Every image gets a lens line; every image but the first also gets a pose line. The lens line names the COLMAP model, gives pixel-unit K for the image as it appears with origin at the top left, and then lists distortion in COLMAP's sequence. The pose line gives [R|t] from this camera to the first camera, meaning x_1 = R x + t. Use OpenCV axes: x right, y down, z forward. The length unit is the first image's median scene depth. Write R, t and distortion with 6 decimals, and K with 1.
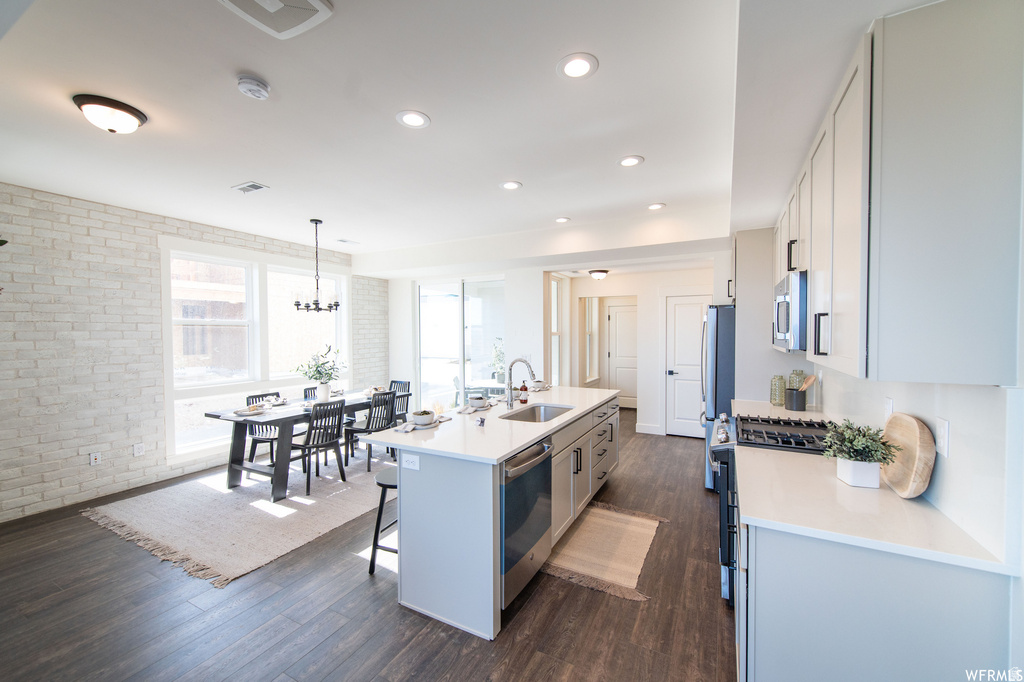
lens RADIAL K [[398.2, 0, 515.1], [0, 398.2, 341.5], [0, 0, 1]] dist [0.013716, -0.005991]
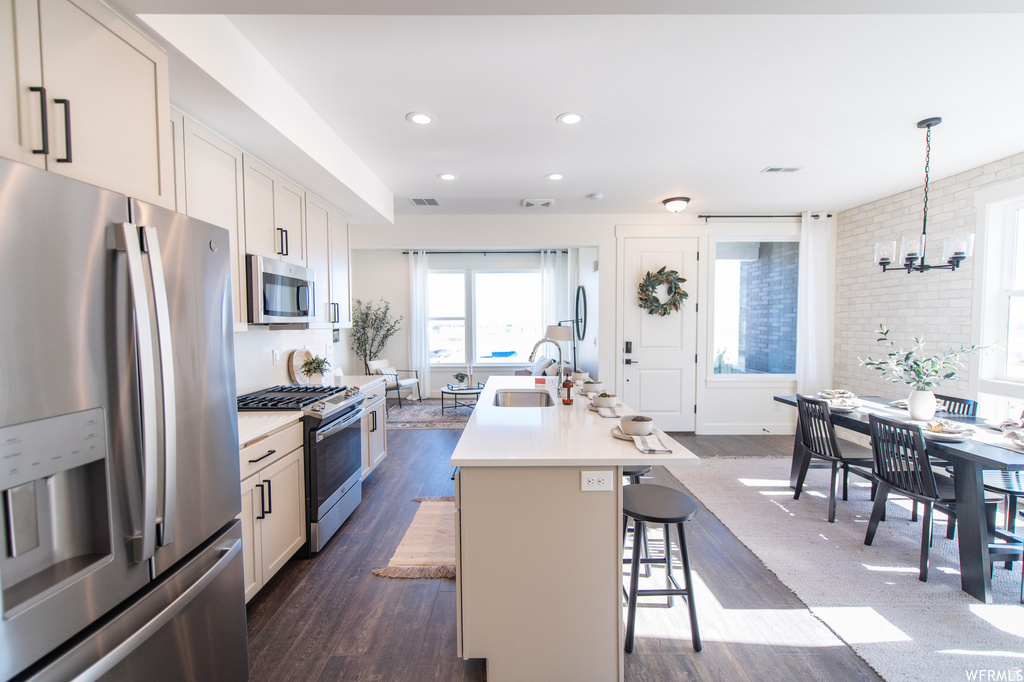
lens RADIAL K [[438.9, 0, 512.0], [0, 438.9, 341.0], [0, 0, 1]] dist [-0.001802, -0.000347]
pose [[-0.884214, 0.025882, -0.466365, 0.420563], [-0.005654, 0.997797, 0.066094, -0.010173], [0.467048, 0.061078, -0.882120, 1.441383]]
